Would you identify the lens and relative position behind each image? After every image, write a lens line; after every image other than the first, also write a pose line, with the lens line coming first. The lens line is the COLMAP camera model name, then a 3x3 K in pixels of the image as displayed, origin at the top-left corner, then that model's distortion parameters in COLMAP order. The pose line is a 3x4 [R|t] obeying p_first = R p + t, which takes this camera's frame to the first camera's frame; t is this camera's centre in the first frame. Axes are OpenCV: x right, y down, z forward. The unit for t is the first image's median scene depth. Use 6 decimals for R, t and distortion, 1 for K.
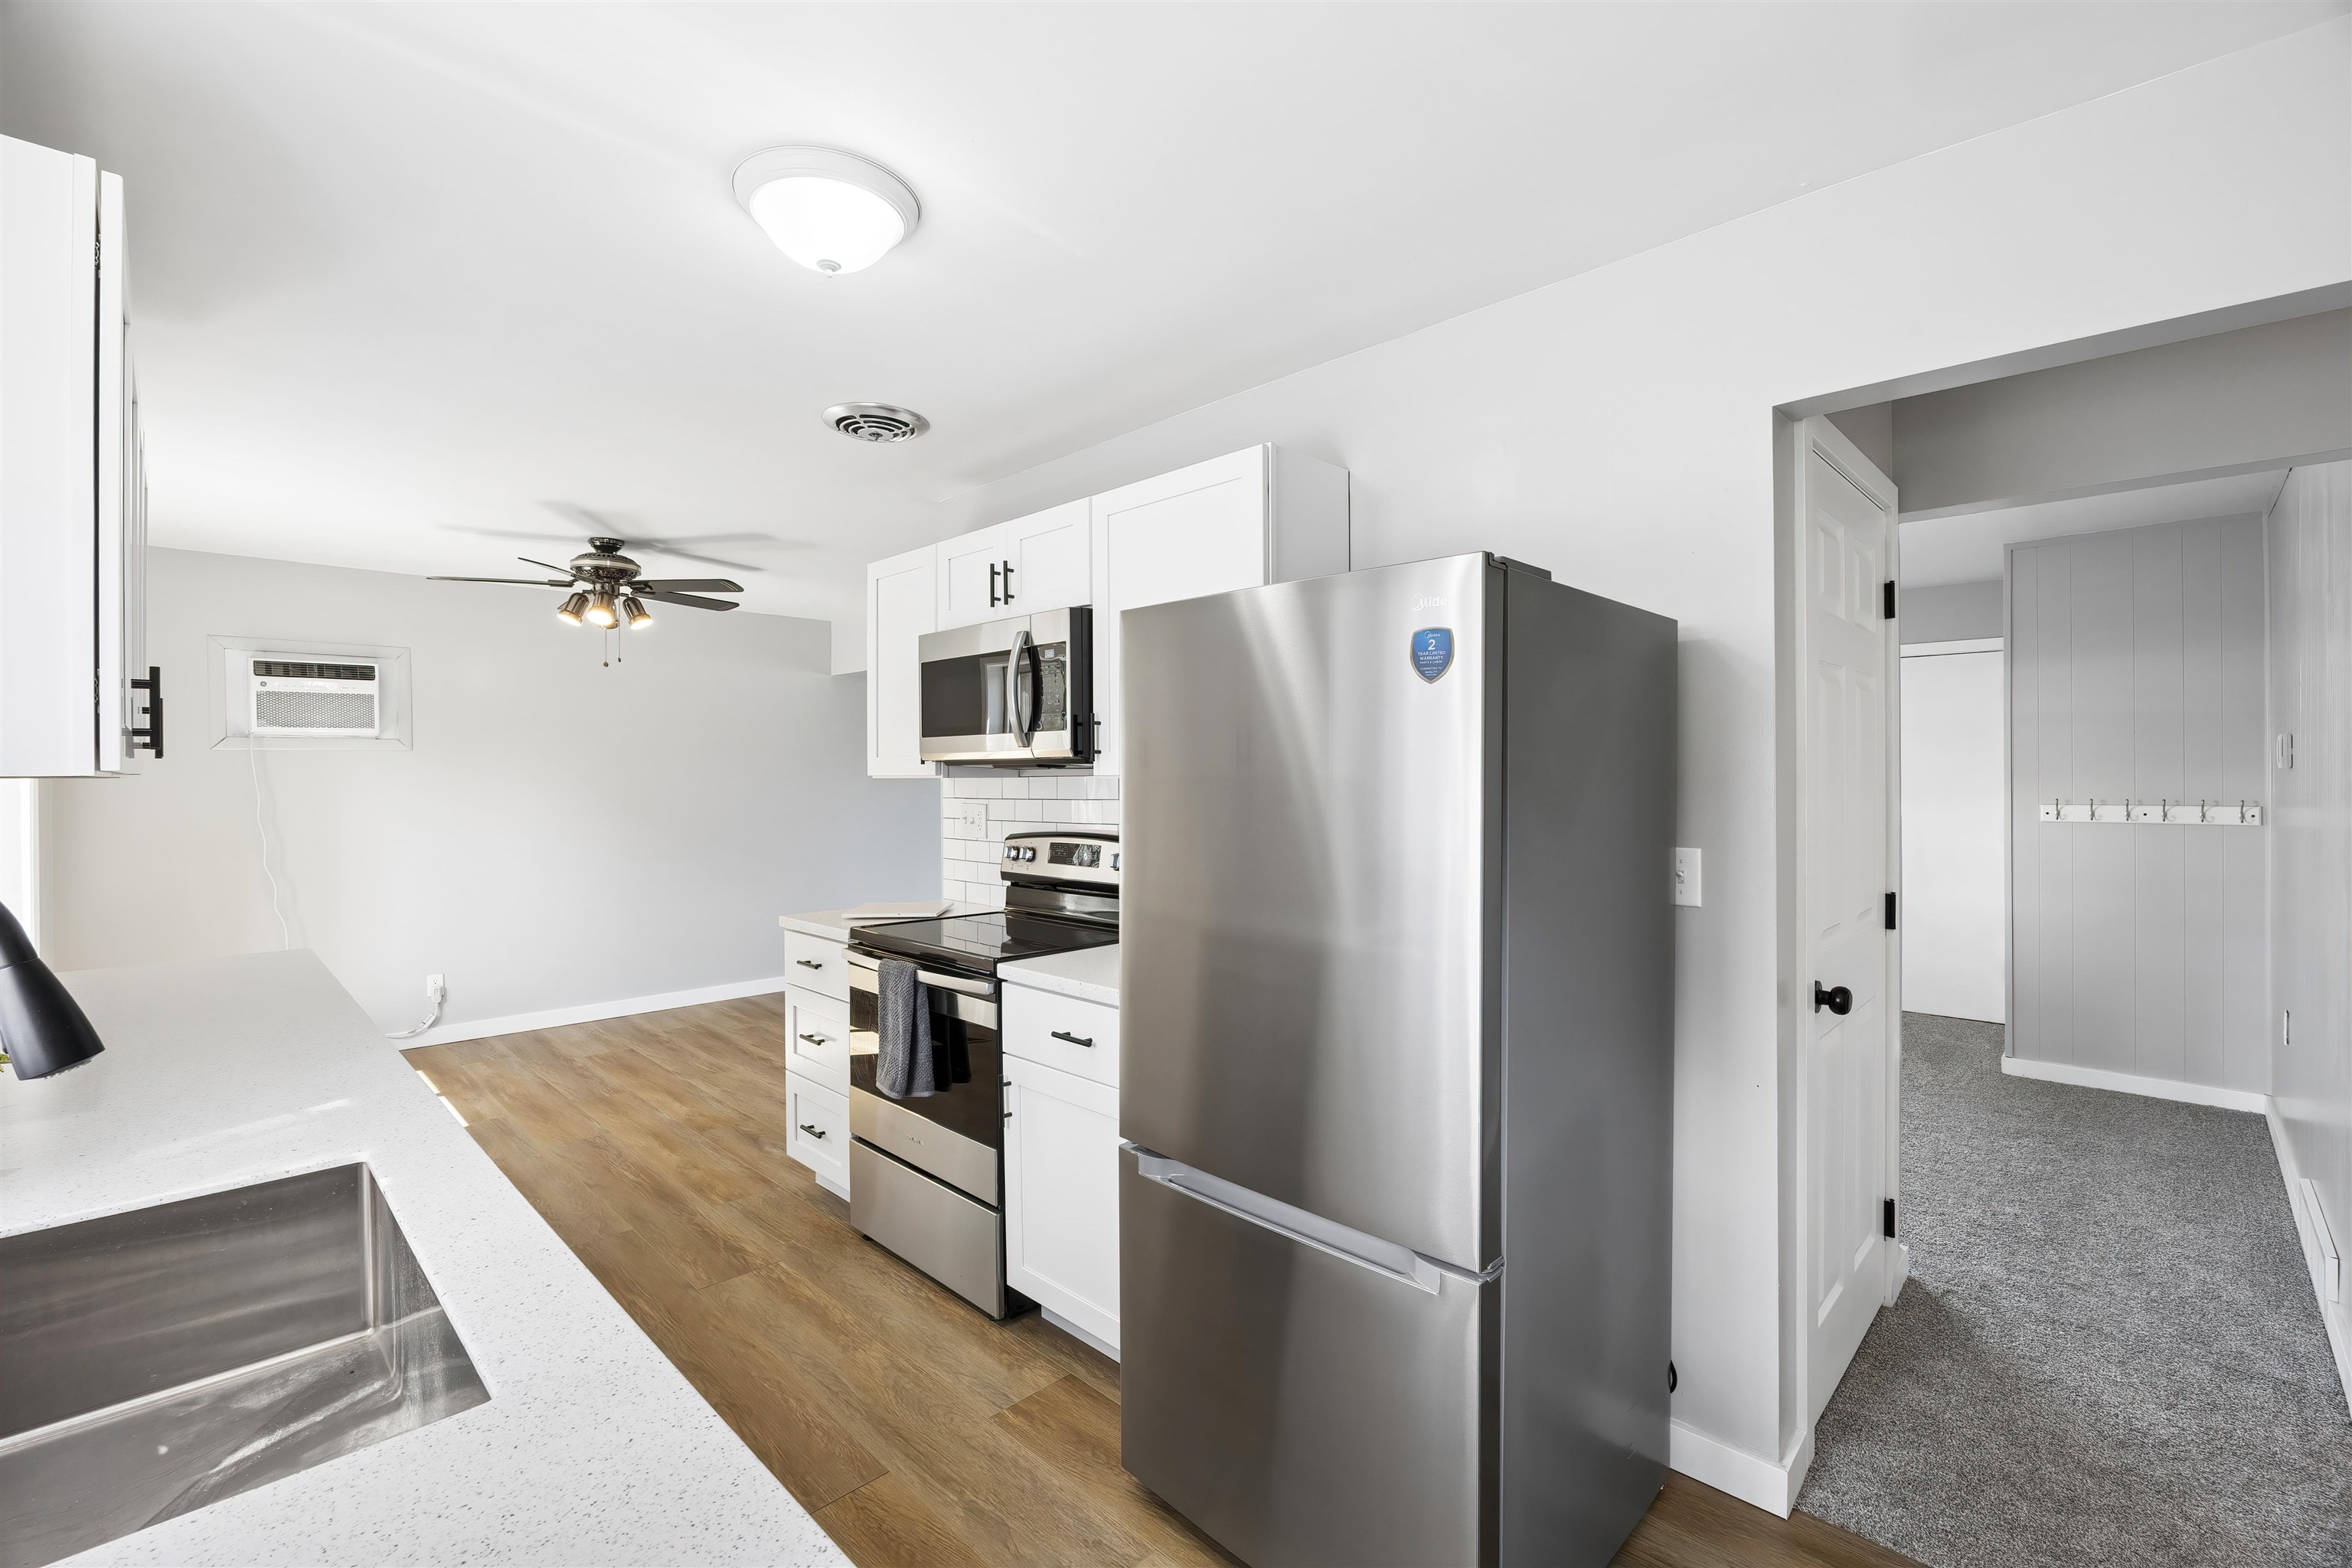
lens RADIAL K [[1001.6, 0, 1182.4], [0, 1001.6, 783.1], [0, 0, 1]] dist [-0.020440, 0.000903]
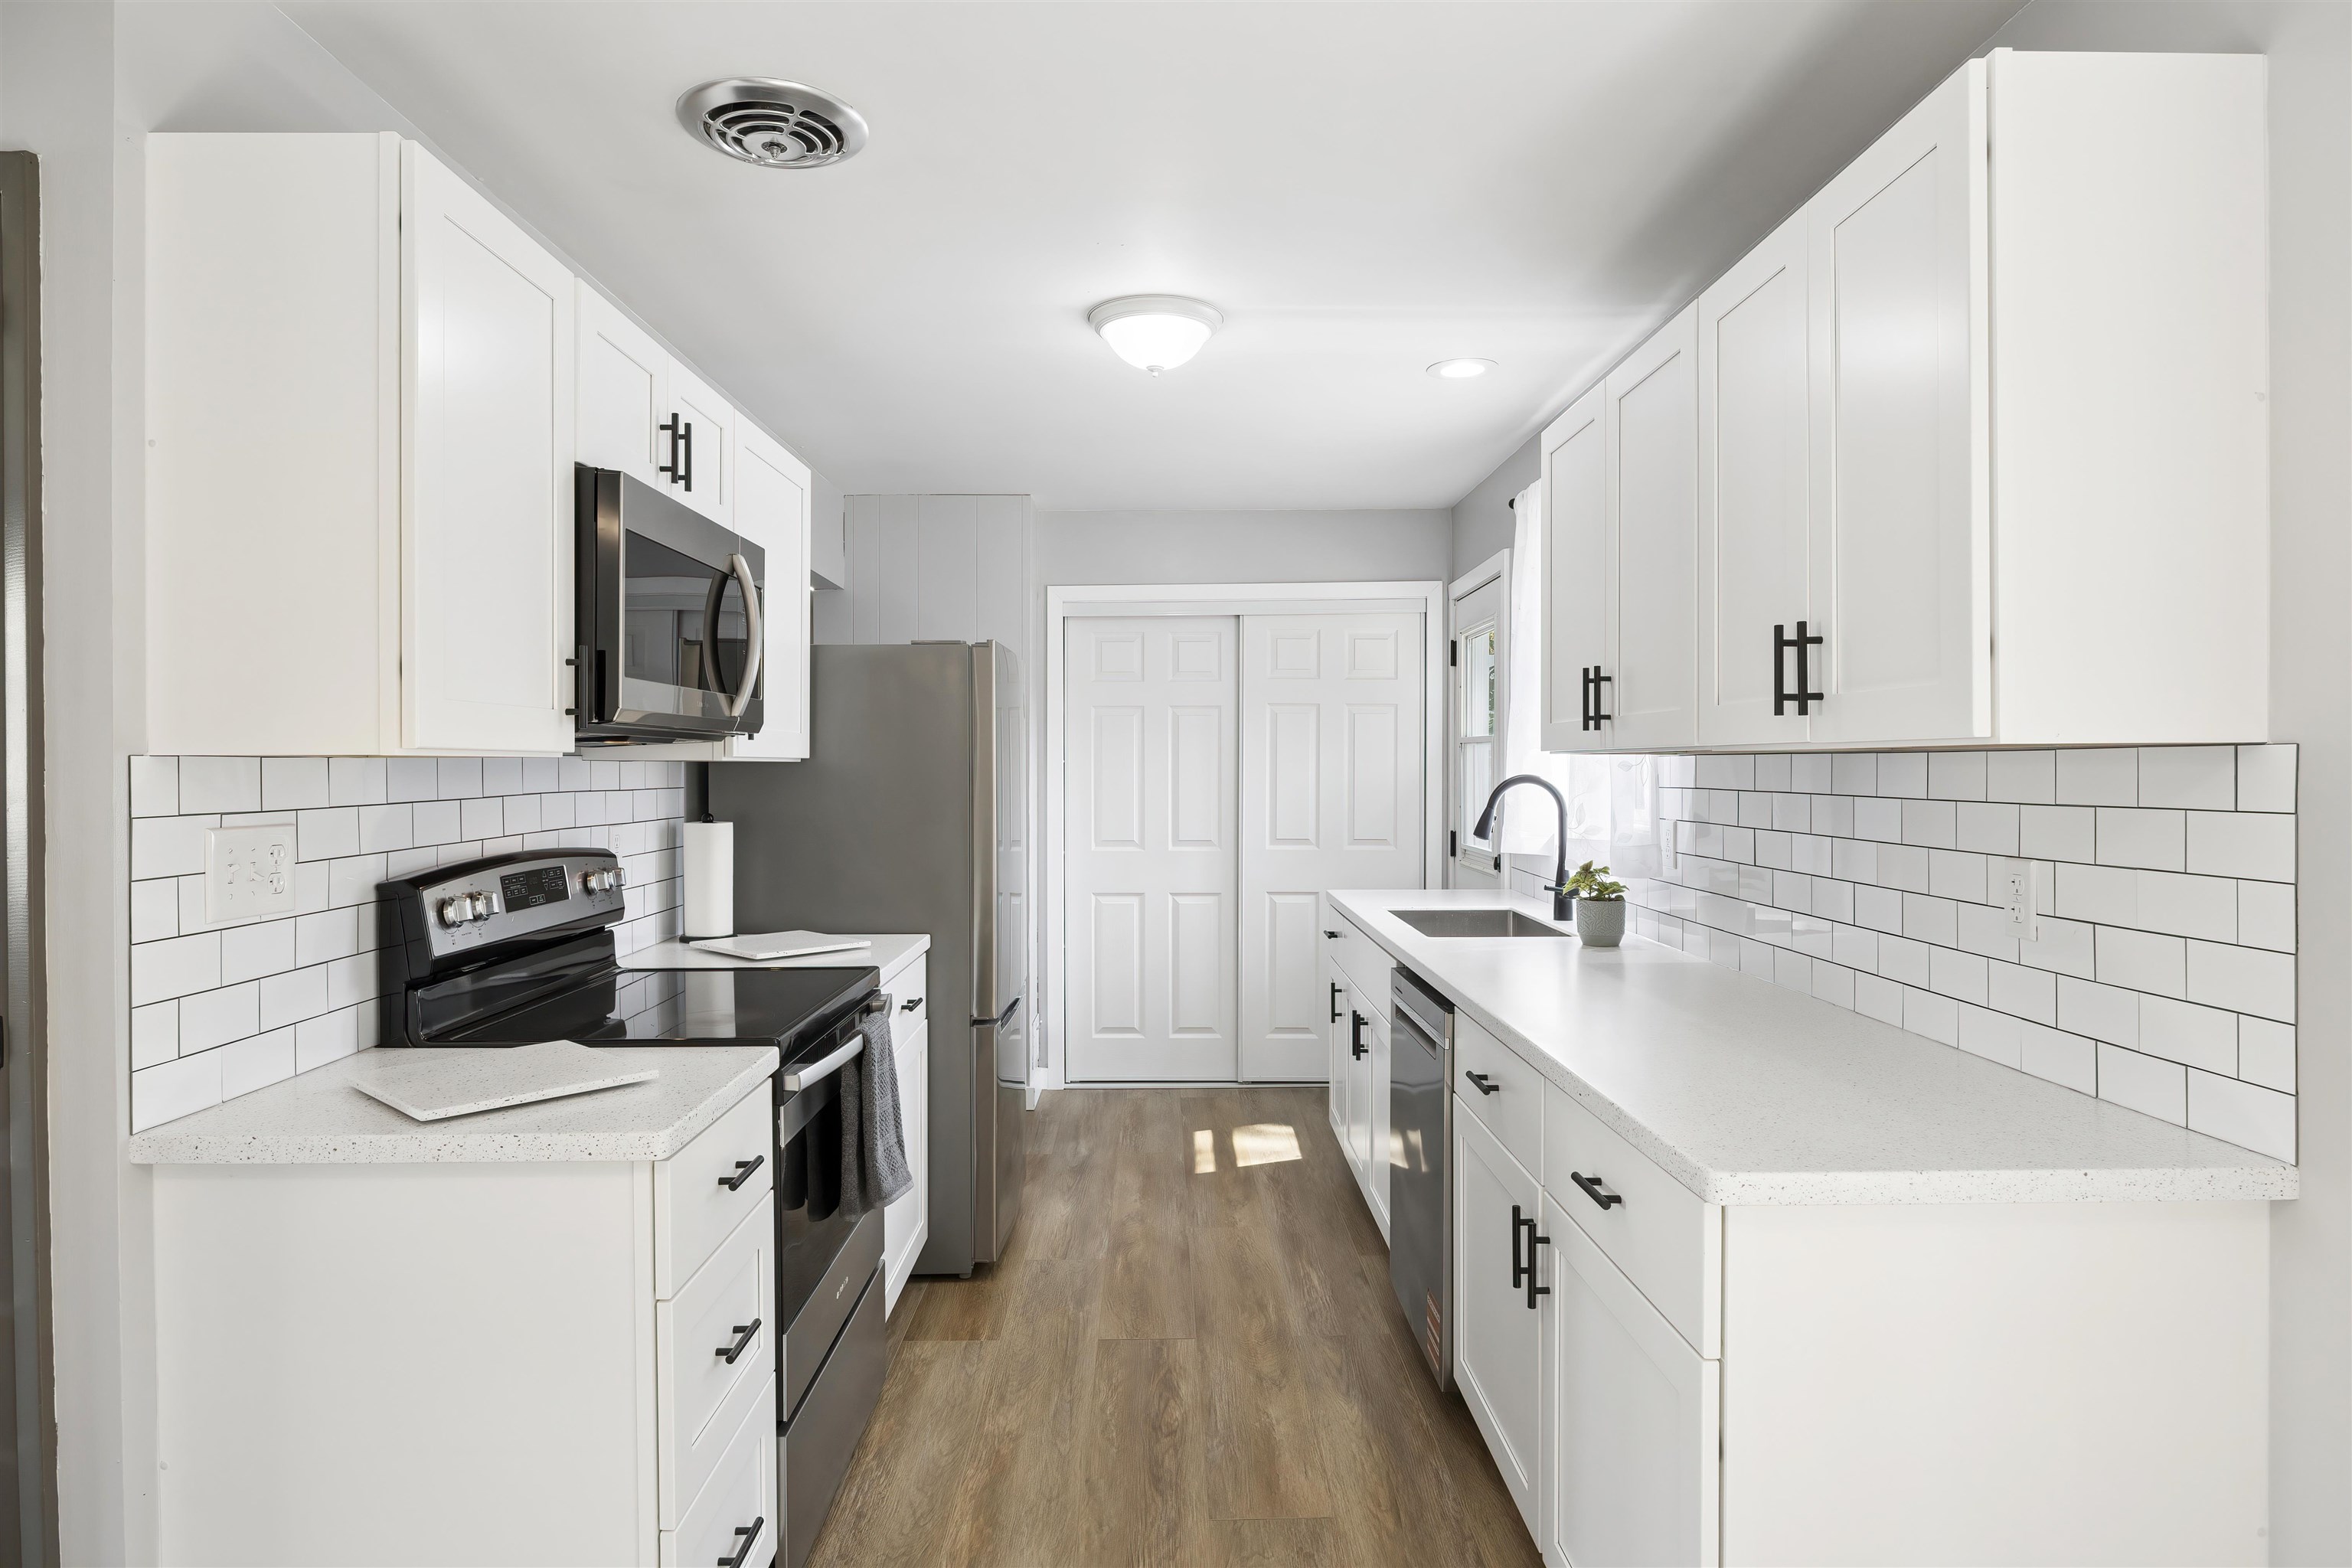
lens RADIAL K [[1332.1, 0, 1179.7], [0, 1332.1, 771.9], [0, 0, 1]] dist [-0.005598, -0.000588]
pose [[-0.710584, 0.002322, 0.703609, -0.788668], [0.009336, 0.999938, 0.006130, 0.000877], [-0.703550, 0.010925, -0.710561, 1.087412]]
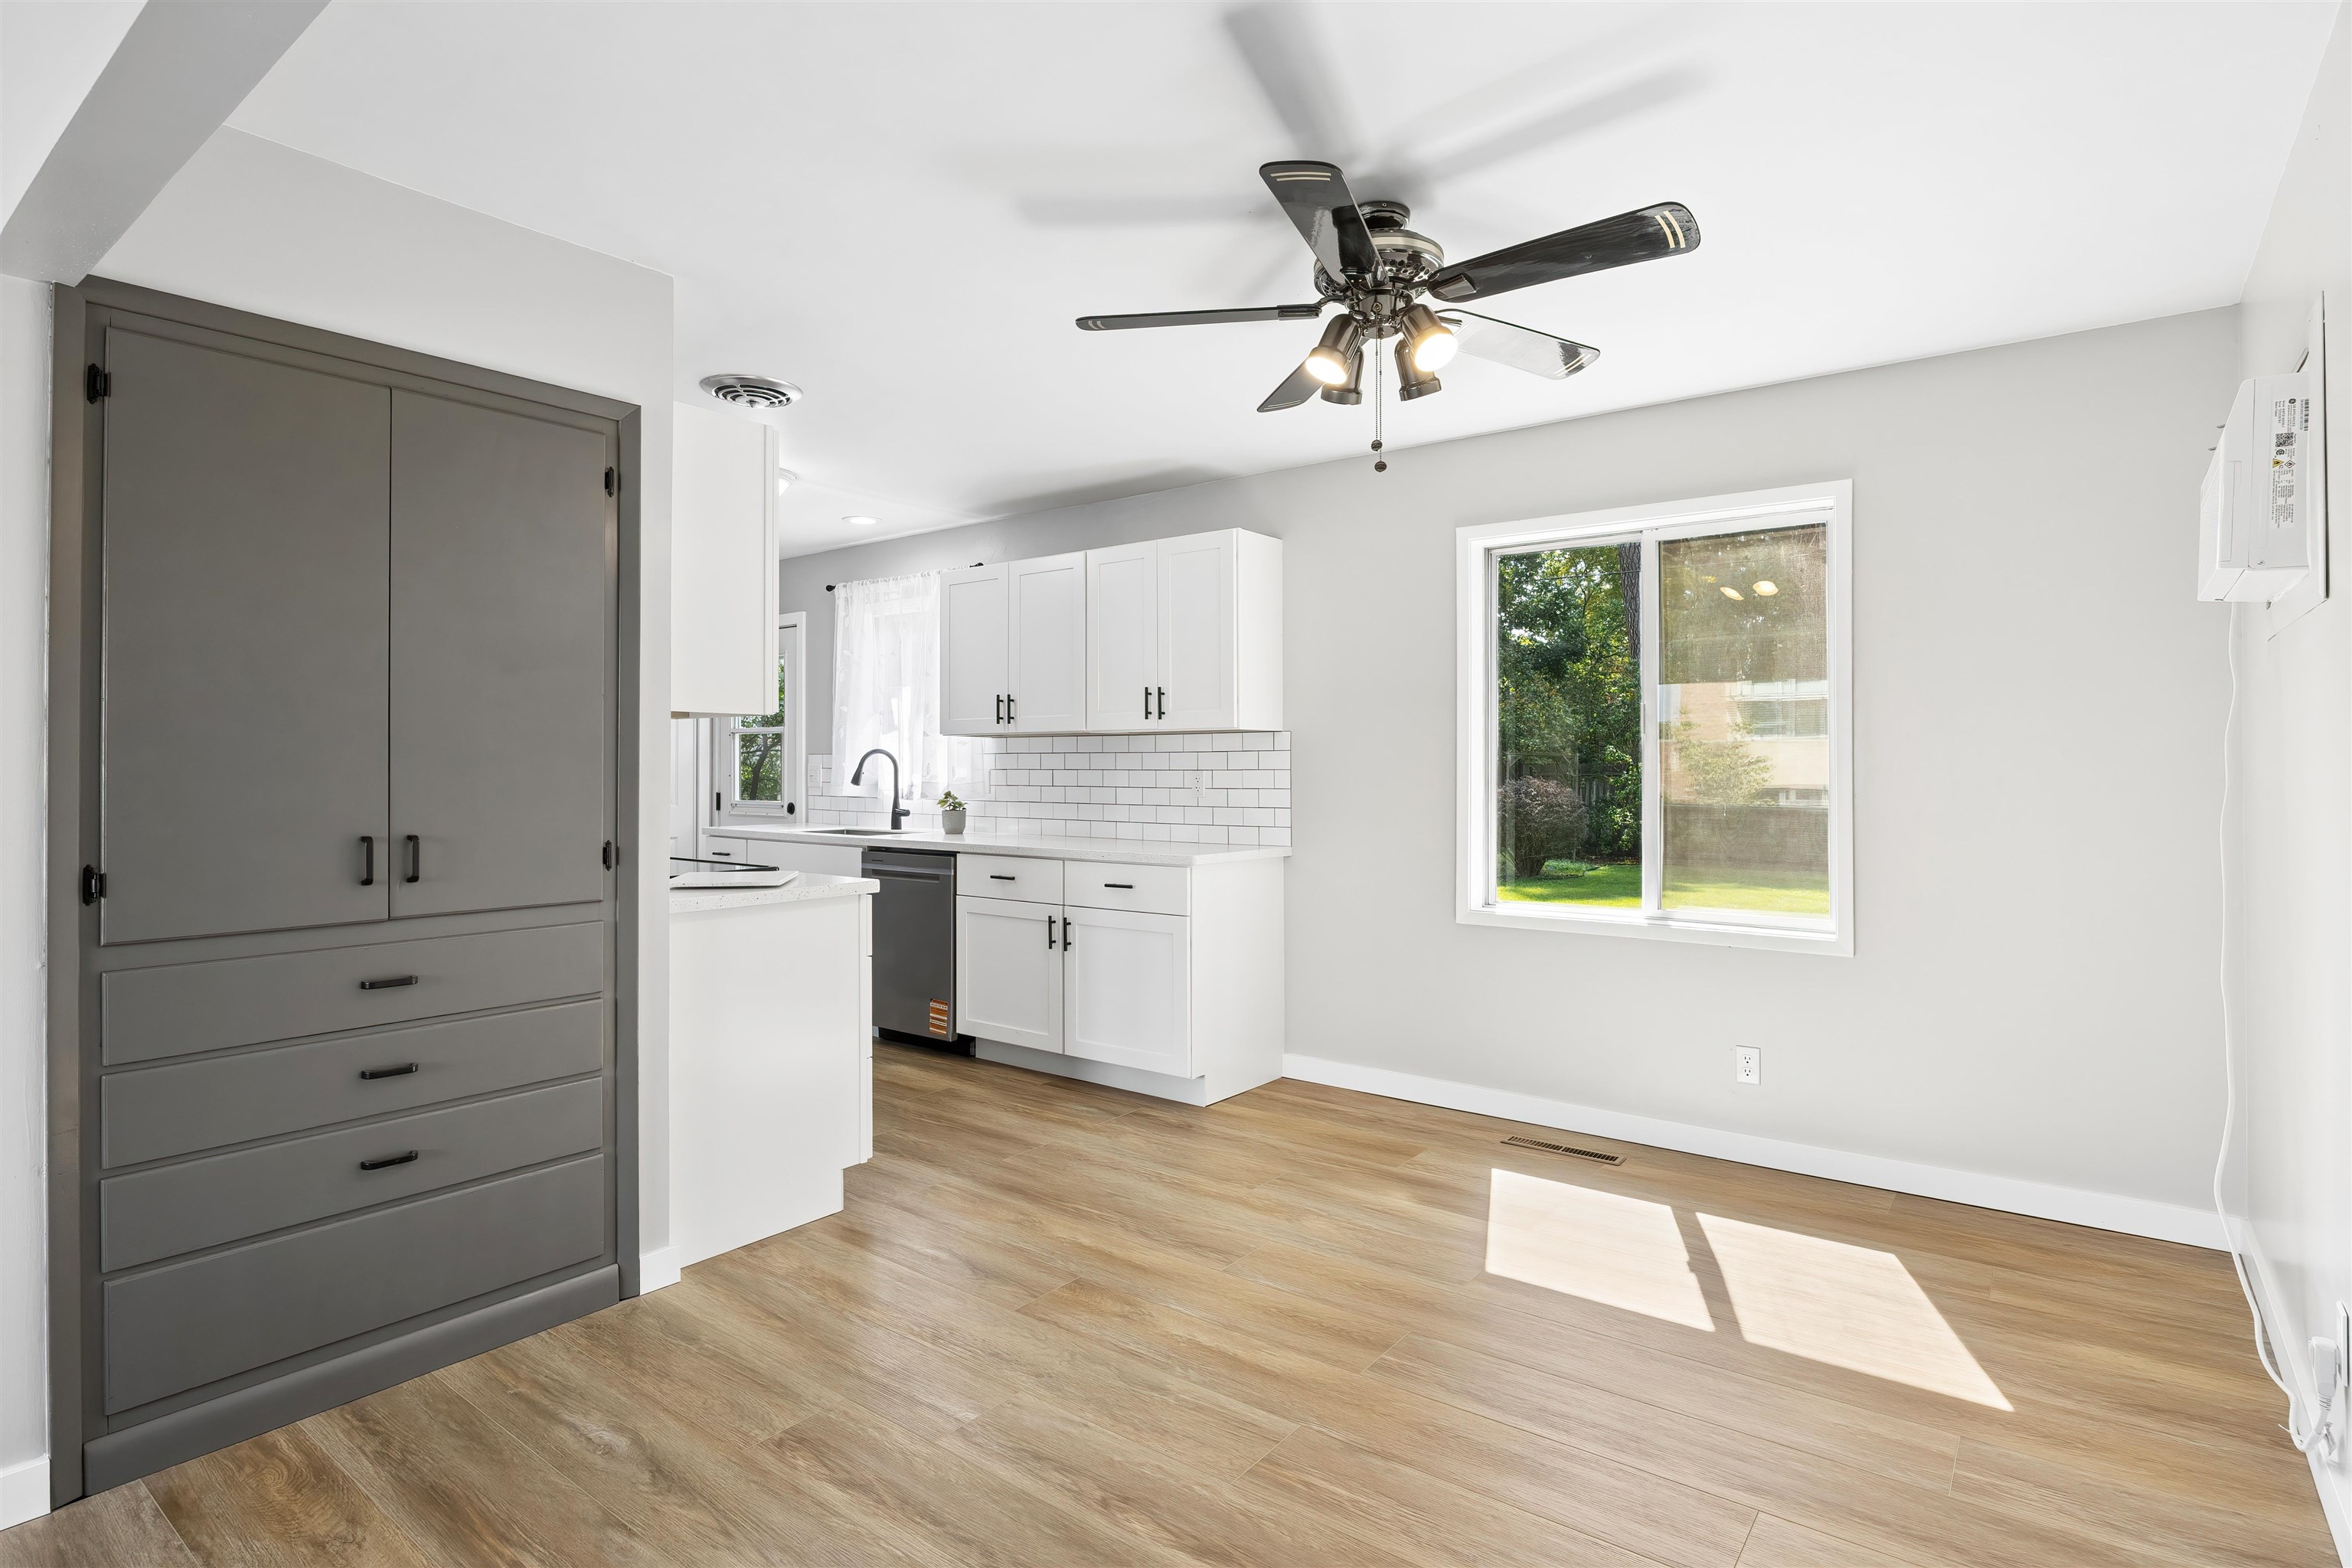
lens RADIAL K [[1190.5, 0, 1180.5], [0, 1190.5, 765.6], [0, 0, 1]] dist [-0.011506, 0.000696]
pose [[-0.993352, 0.004258, -0.115036, -0.486712], [0.003695, 0.999980, 0.005110, 0.027533], [0.115055, 0.004651, -0.993348, 1.830321]]
